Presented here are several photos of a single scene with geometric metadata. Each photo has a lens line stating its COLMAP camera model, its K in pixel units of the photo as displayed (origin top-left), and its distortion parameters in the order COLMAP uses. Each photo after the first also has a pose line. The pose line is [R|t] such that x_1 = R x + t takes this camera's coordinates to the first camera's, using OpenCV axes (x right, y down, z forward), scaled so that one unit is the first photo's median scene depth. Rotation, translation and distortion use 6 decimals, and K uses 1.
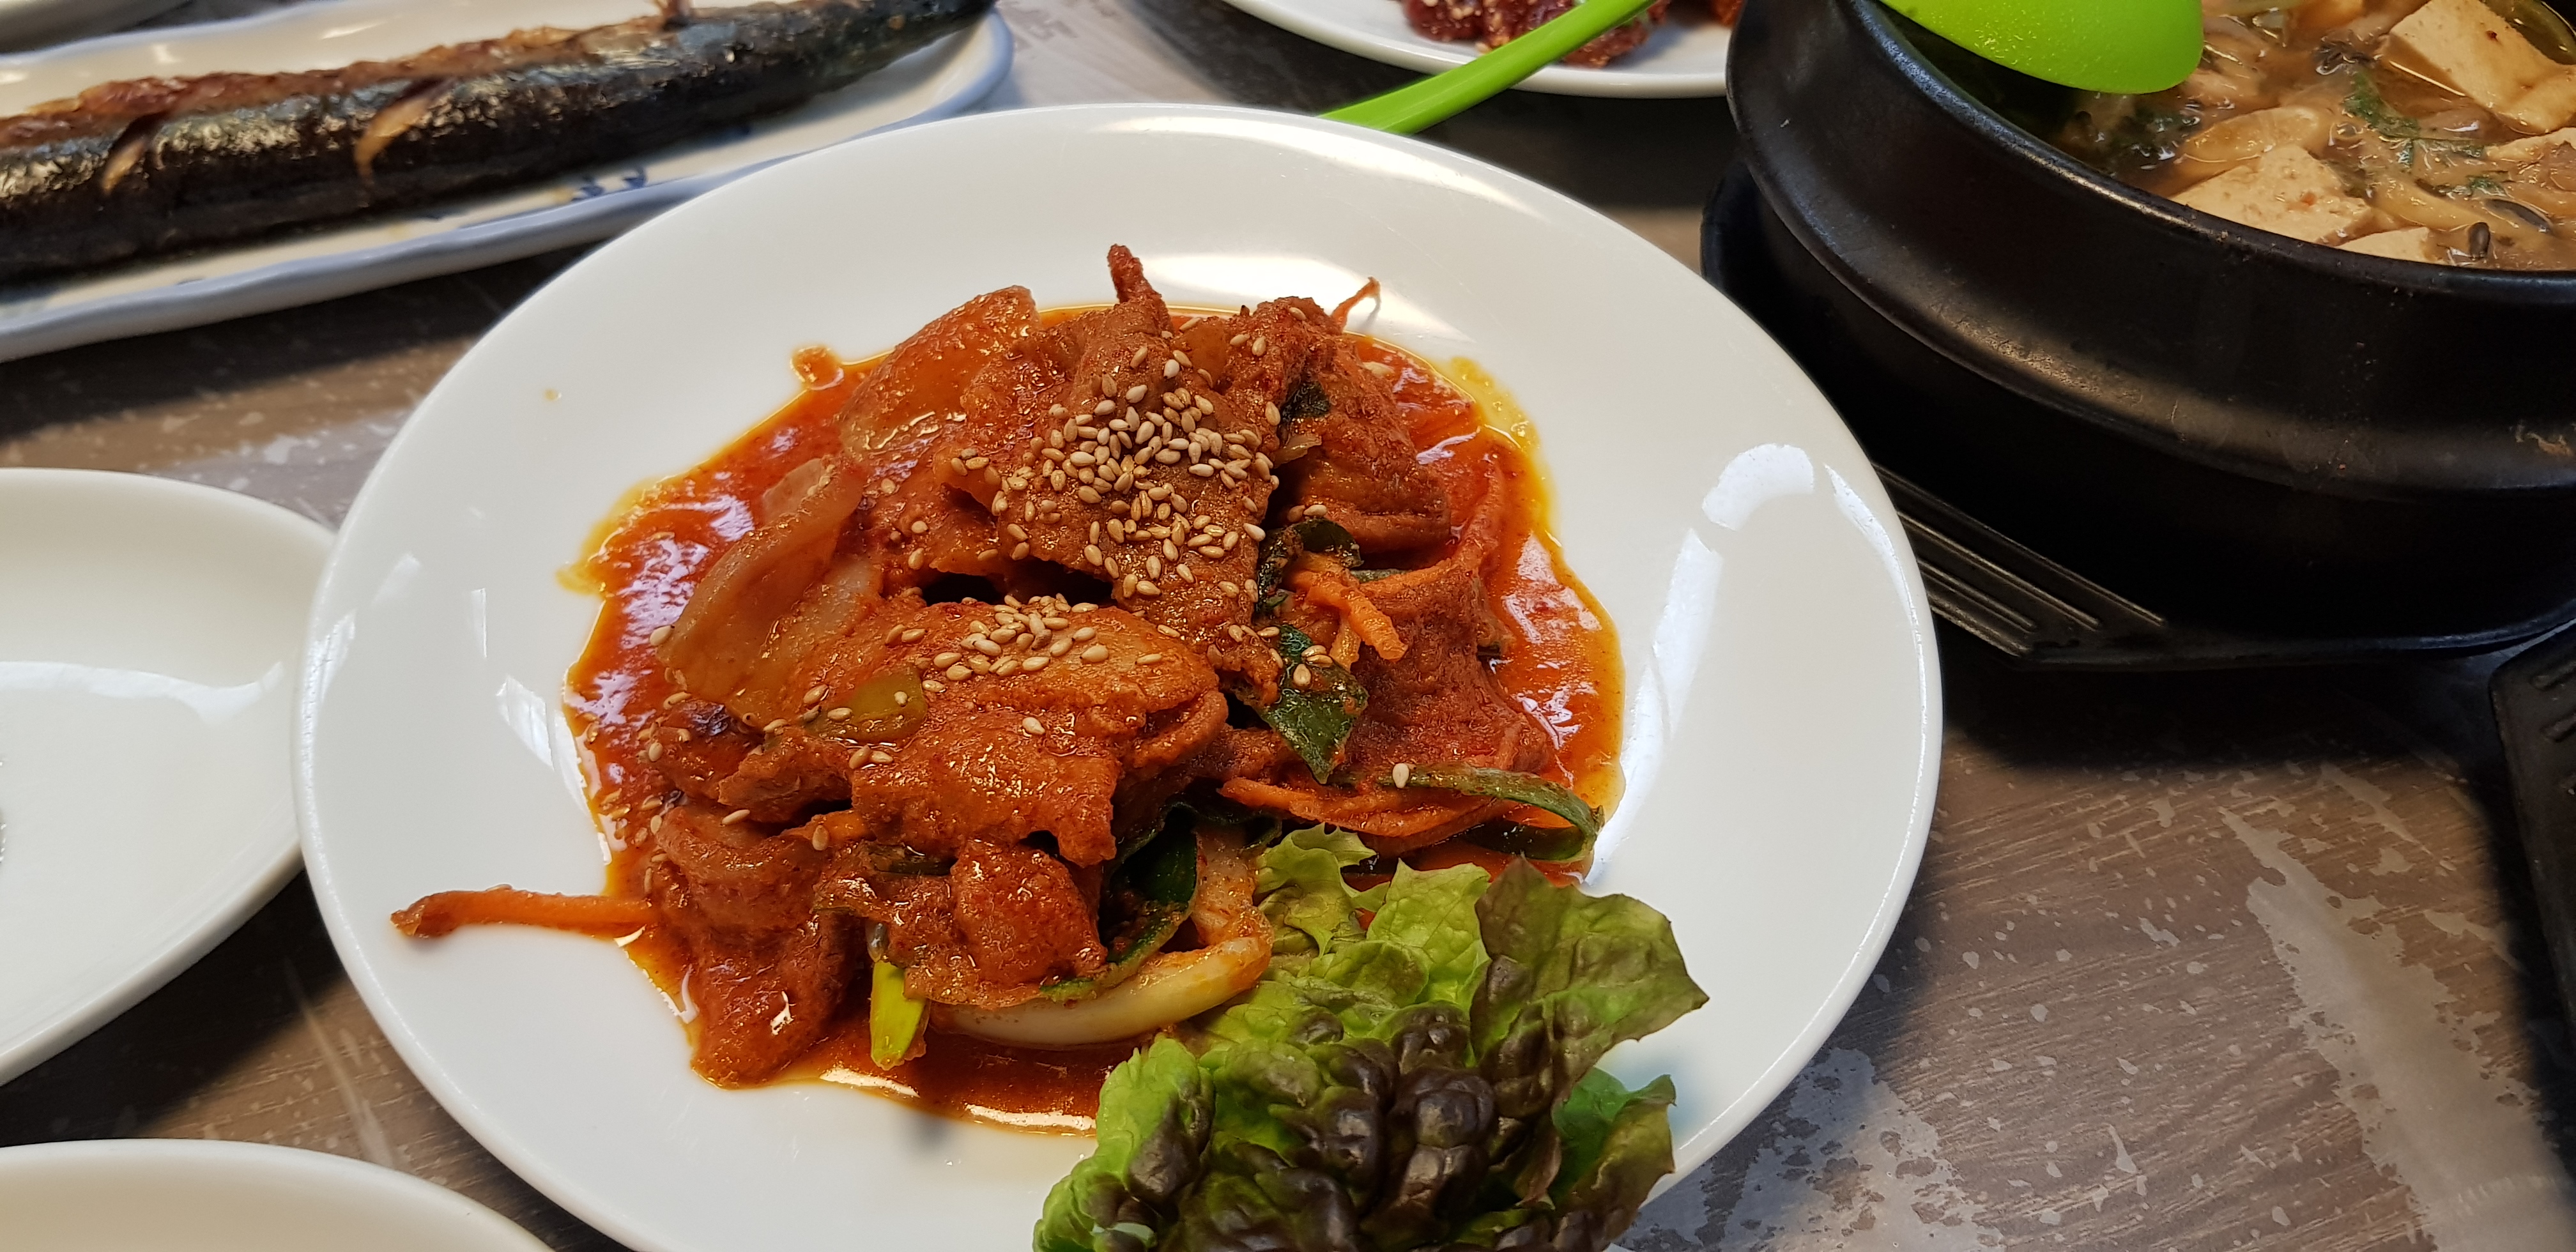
lens RADIAL K [[2084.2, 0, 1278.6], [0, 2084.2, 620.1], [0, 0, 1]] dist [0.089763, -0.196047]
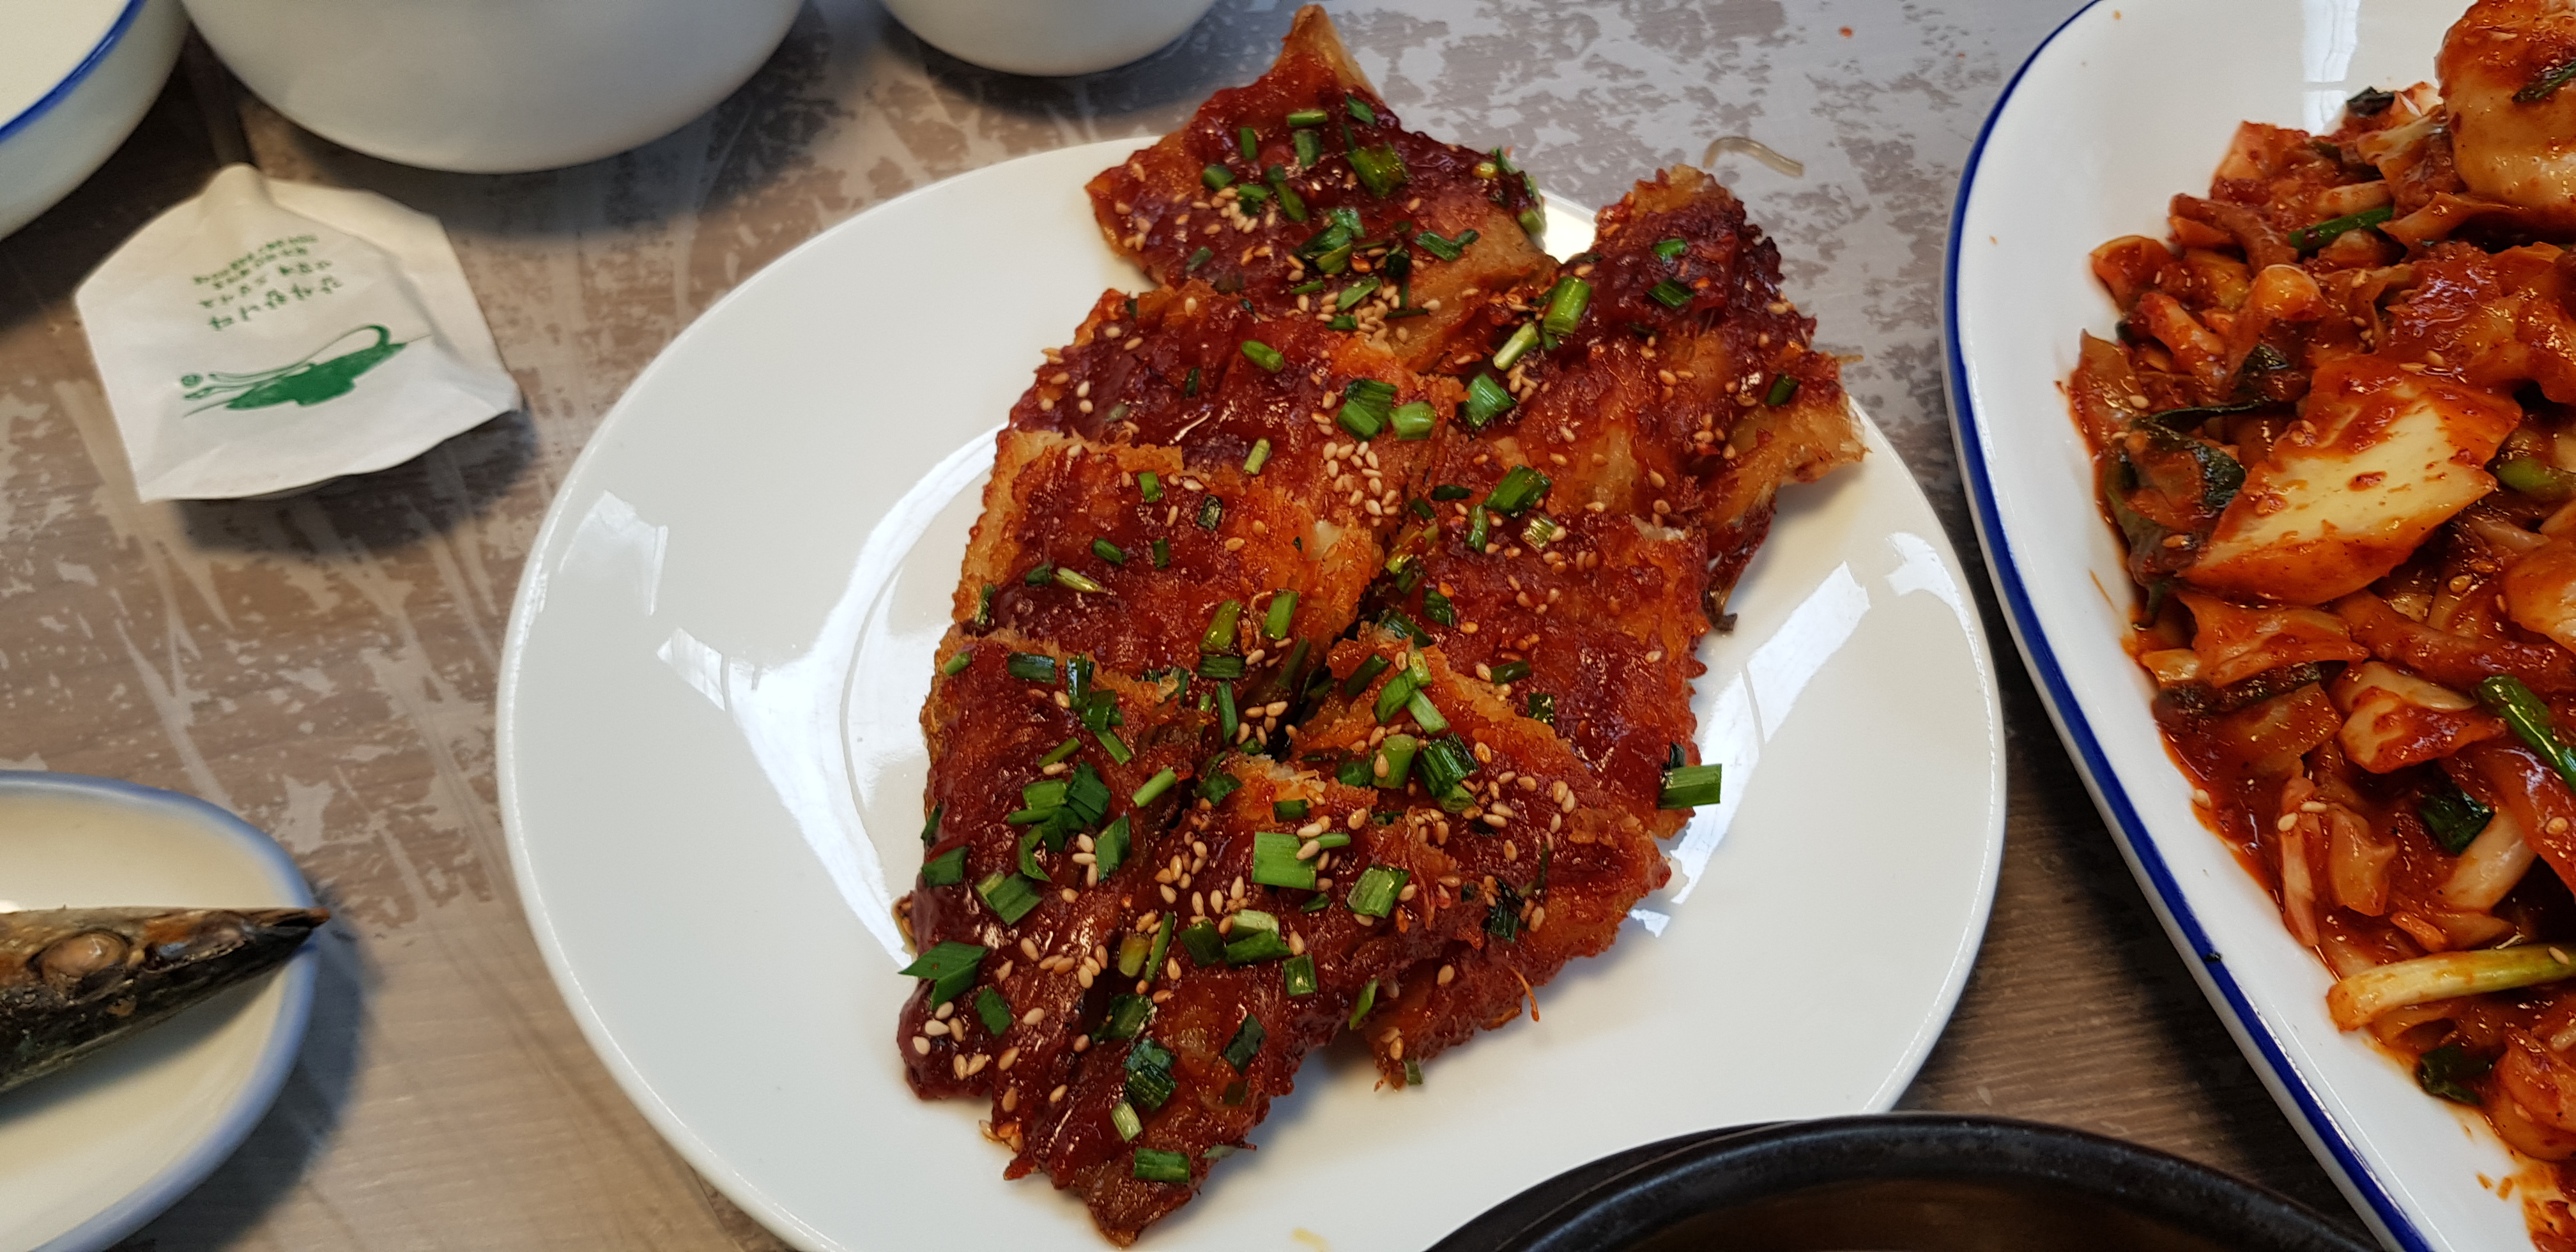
lens RADIAL K [[2236.2, 0, 1262.5], [0, 2236.2, 619.6], [0, 0, 1]] dist [0.138503, -0.436061]
pose [[0.989379, 0.127242, -0.070274, 0.271210], [-0.120141, 0.987966, 0.097413, -0.652826], [0.081824, -0.087936, 0.992760, 0.399167]]
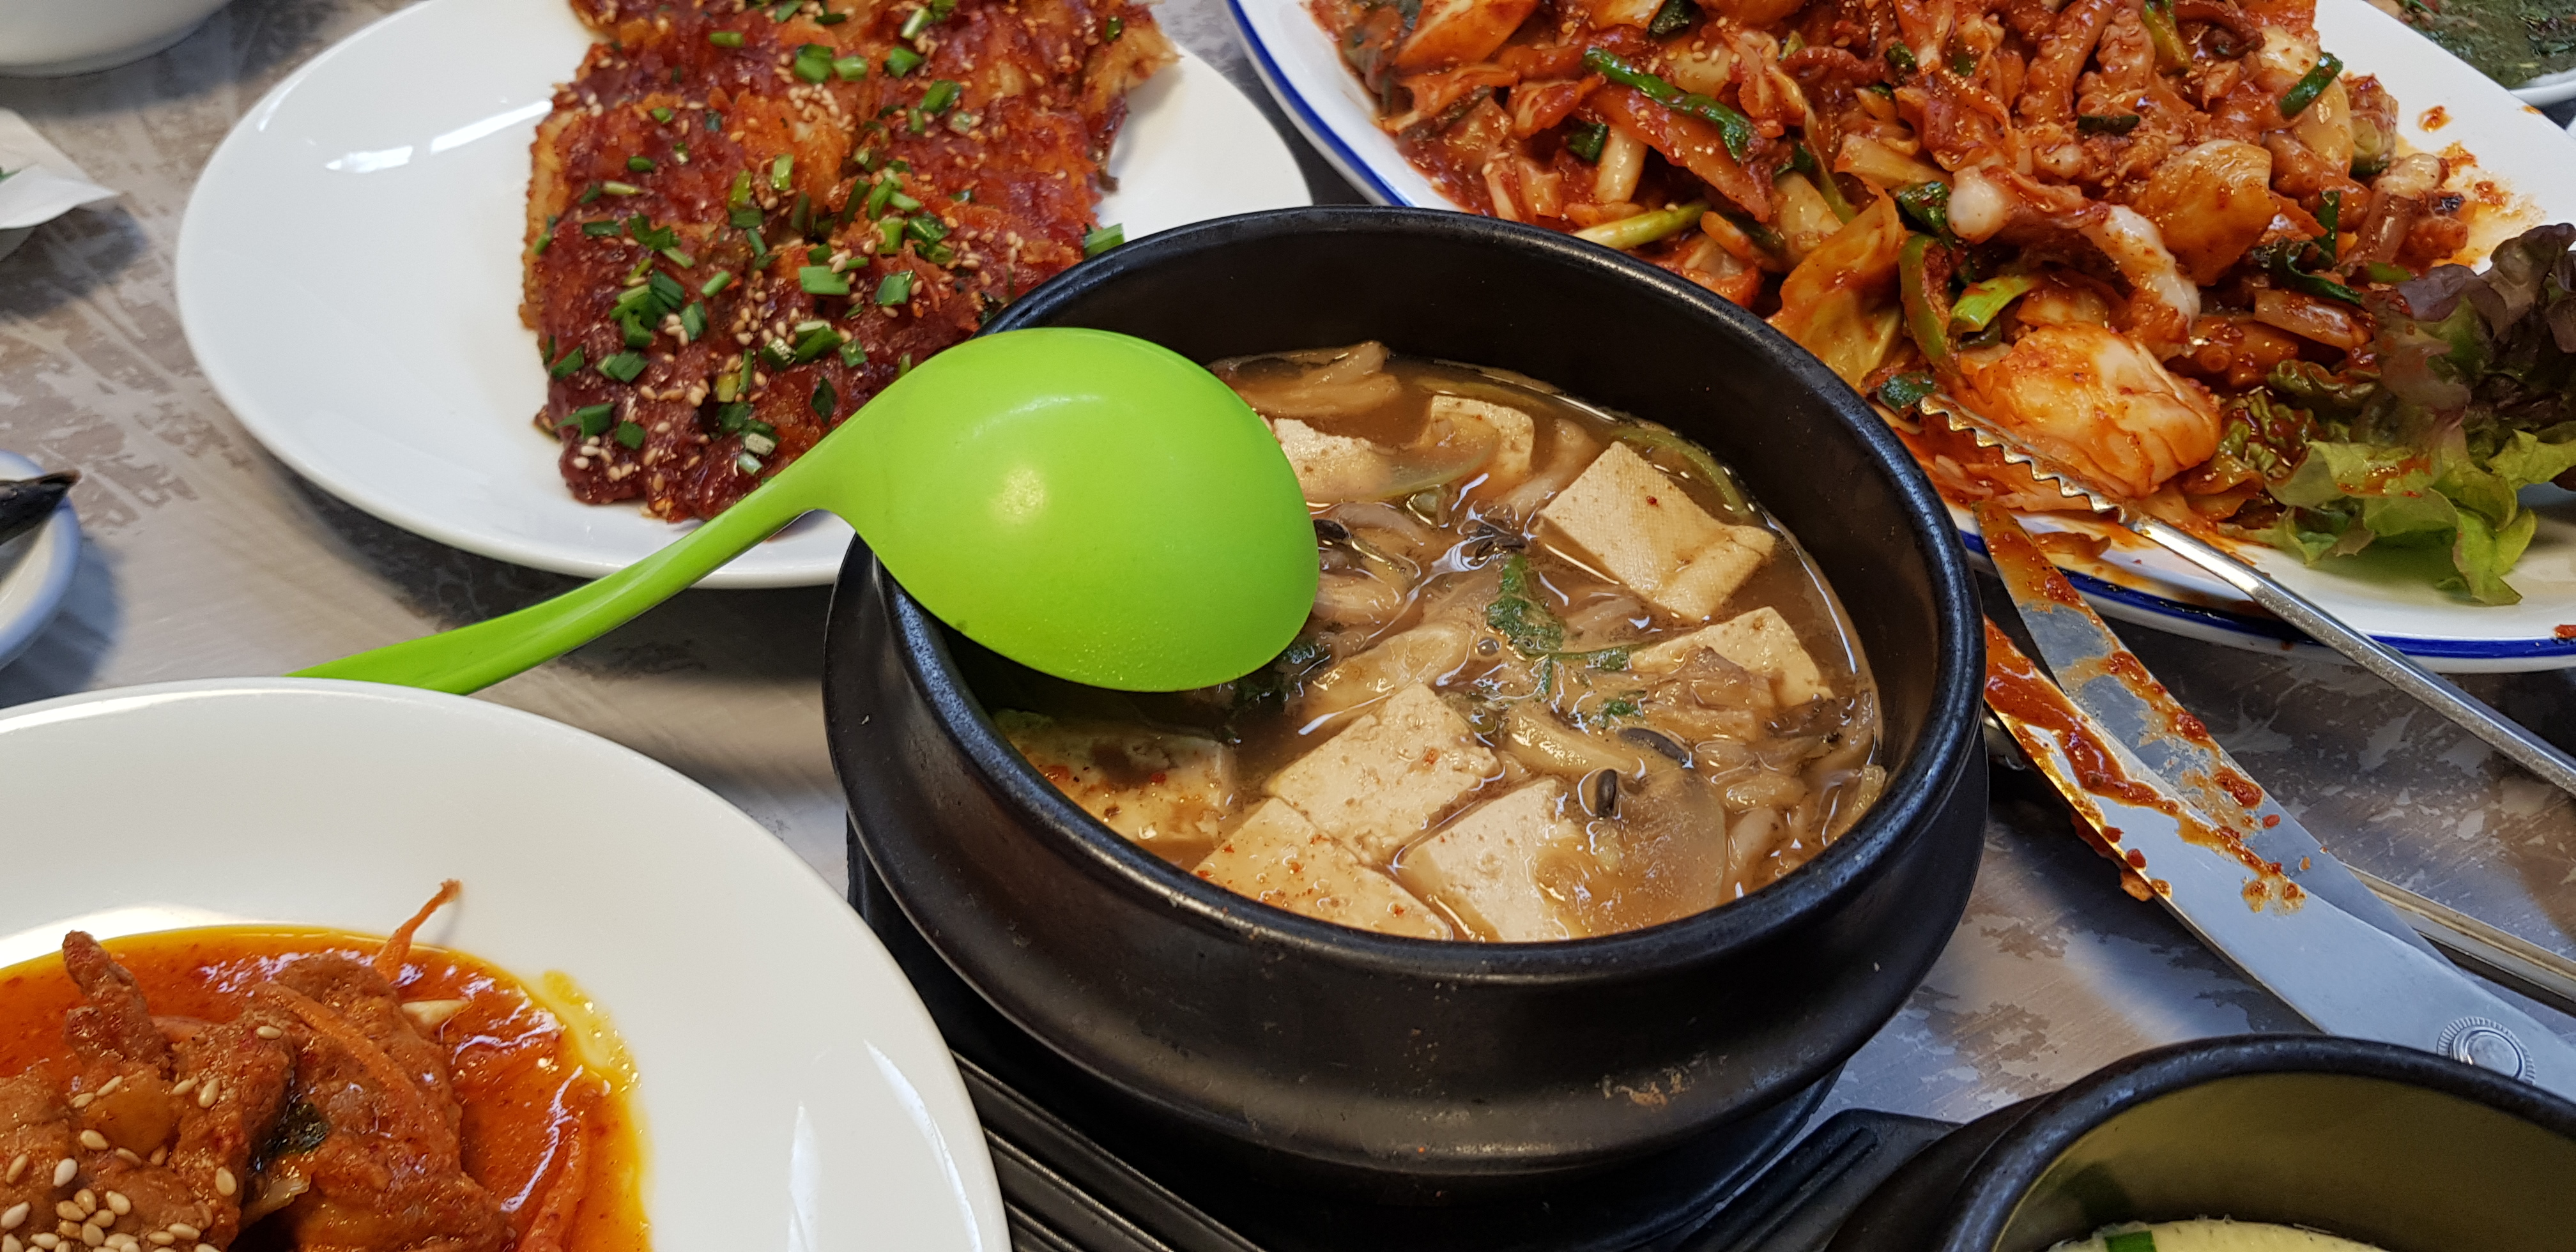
lens RADIAL K [[2084.2, 0, 1278.6], [0, 2084.2, 620.1], [0, 0, 1]] dist [0.089763, -0.196047]
pose [[0.981088, -0.093744, 0.169345, 0.262186], [0.095094, 0.995468, 0.000136, -0.256797], [-0.168590, 0.015970, 0.985557, 0.095413]]
